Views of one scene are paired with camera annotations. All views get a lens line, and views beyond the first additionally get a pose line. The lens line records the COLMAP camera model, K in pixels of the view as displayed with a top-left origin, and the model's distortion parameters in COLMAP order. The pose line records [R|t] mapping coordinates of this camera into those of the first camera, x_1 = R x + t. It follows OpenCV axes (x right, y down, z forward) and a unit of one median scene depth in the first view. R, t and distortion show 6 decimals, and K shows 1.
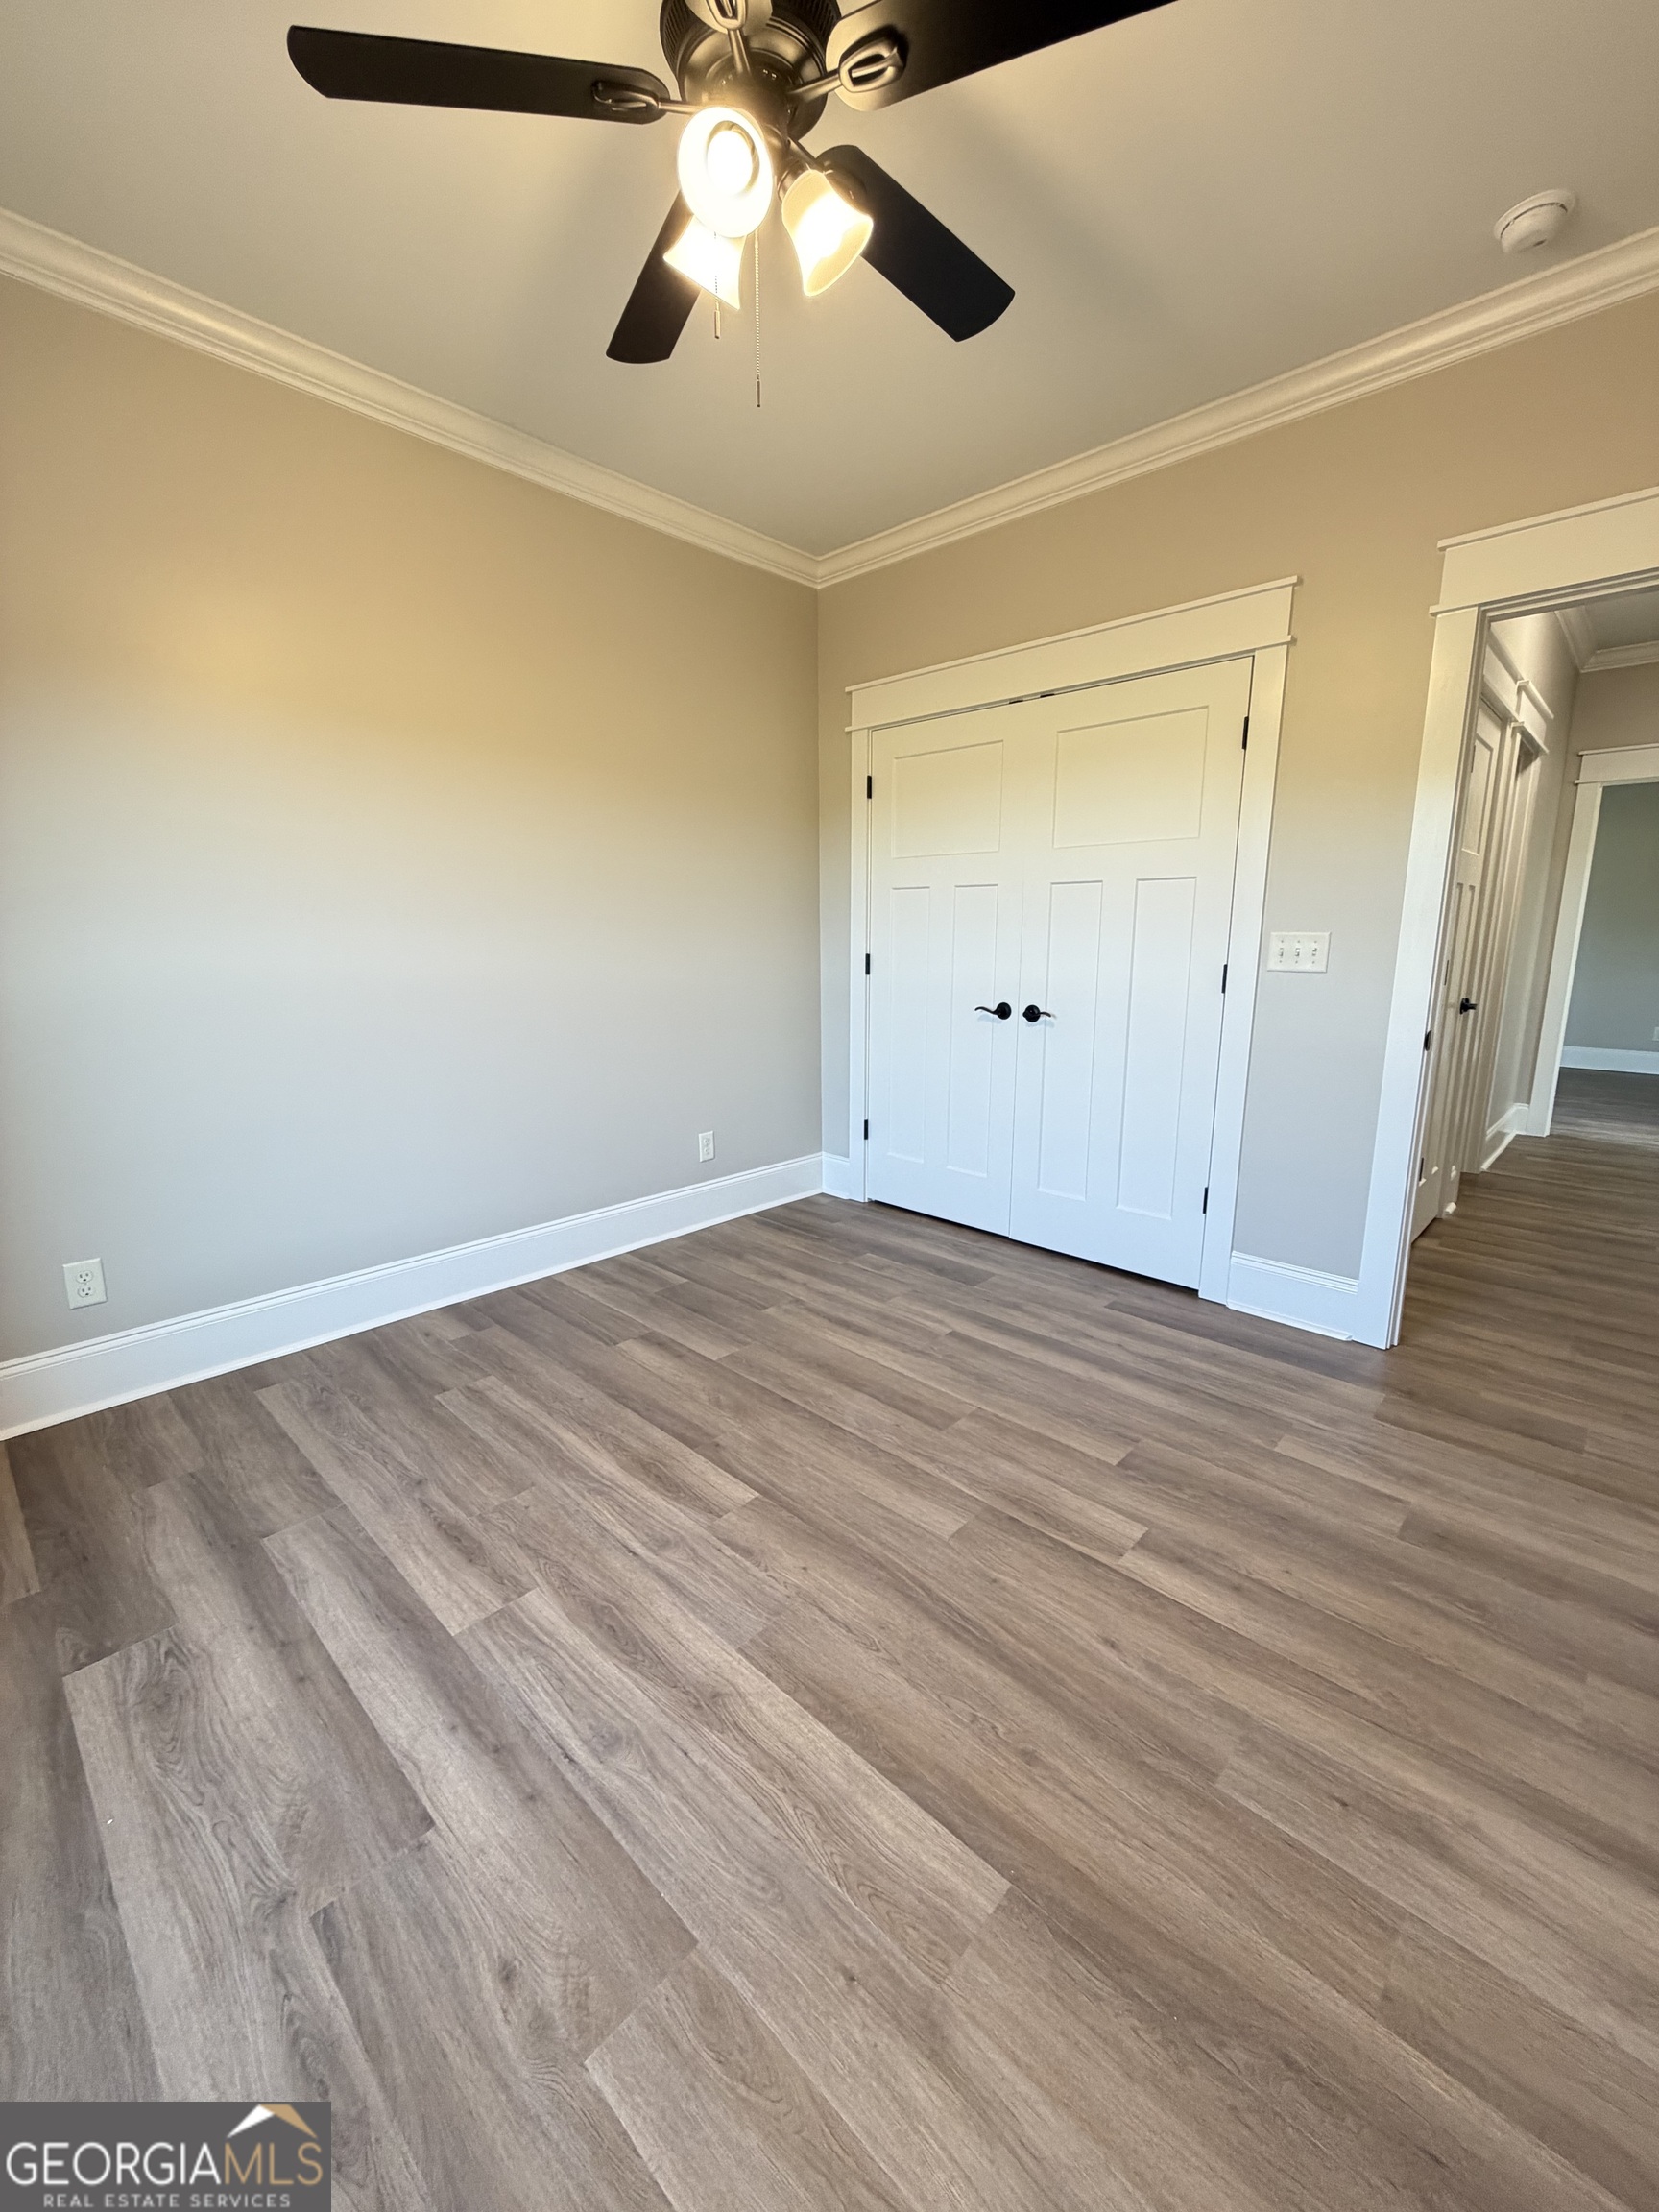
lens RADIAL K [[882.9, 0, 813.7], [0, 882.9, 1100.4], [0, 0, 1]] dist [-0.000496, 0.000510]
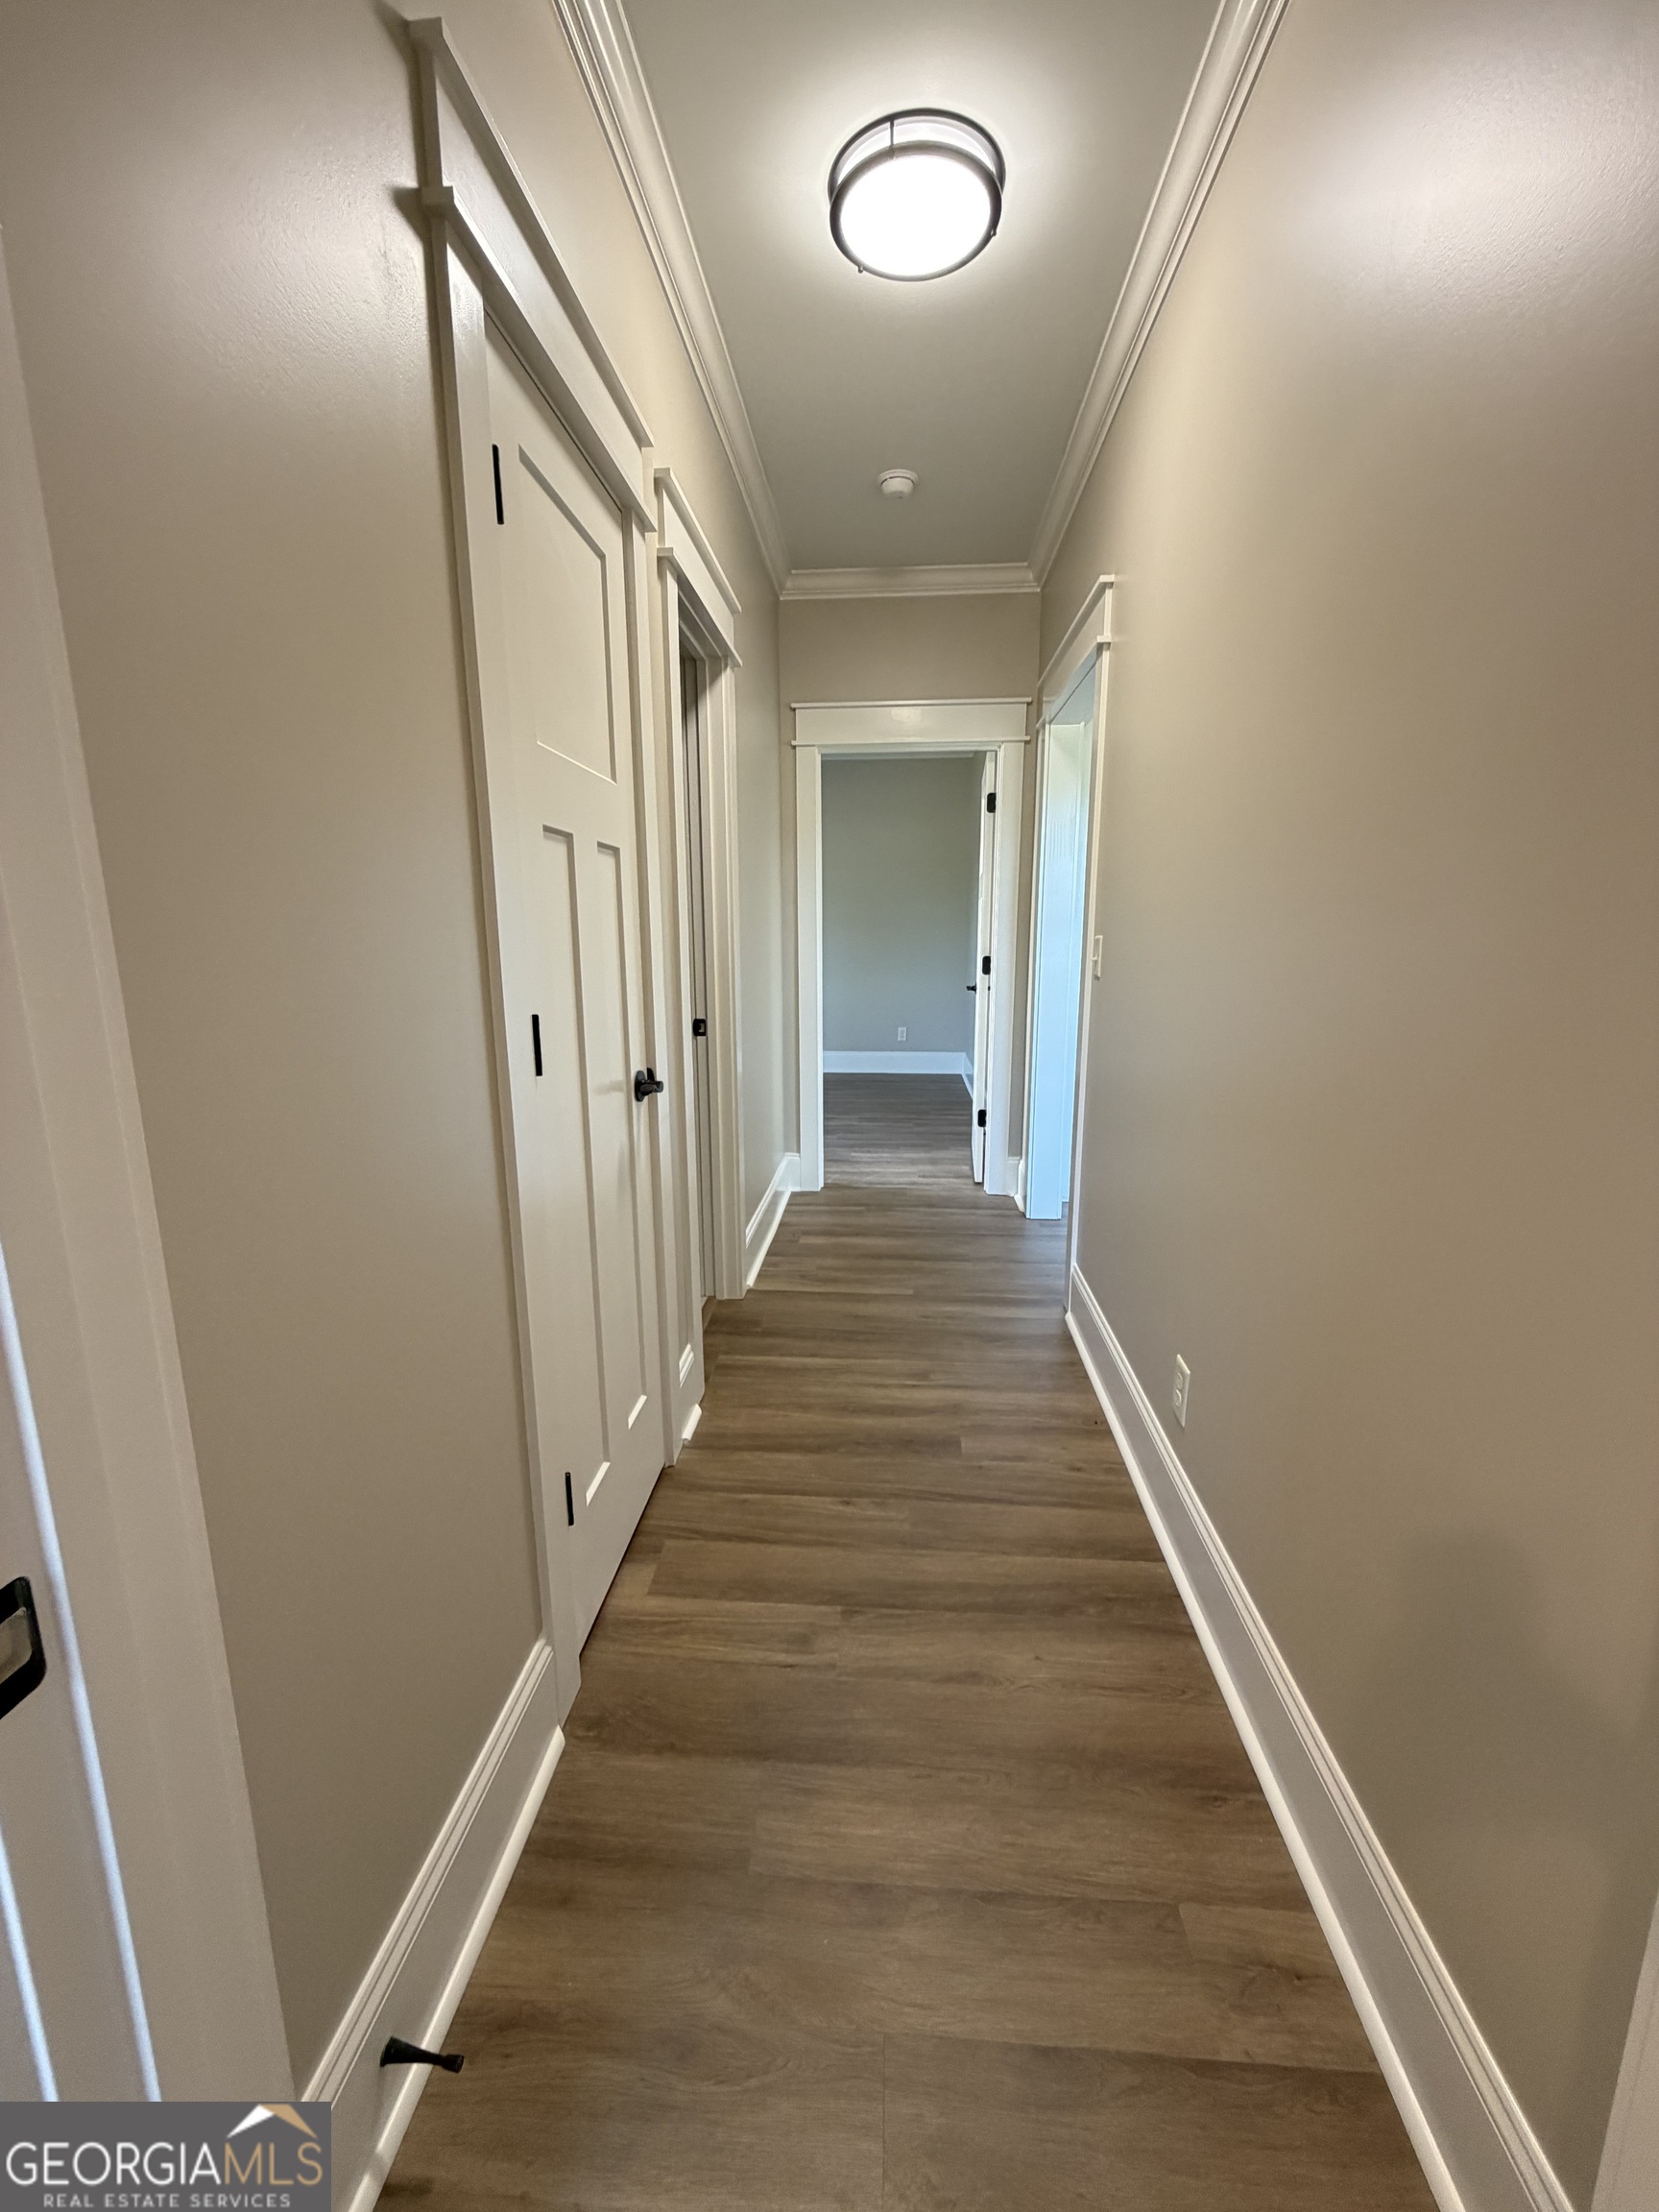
lens RADIAL K [[882.9, 0, 832.8], [0, 882.9, 1103.6], [0, 0, 1]] dist [-0.000496, 0.000510]
pose [[0.766382, -0.126207, 0.629865, 0.408980], [0.122645, 0.991221, 0.049386, -0.088685], [-0.630568, 0.039401, 0.775133, 0.439720]]
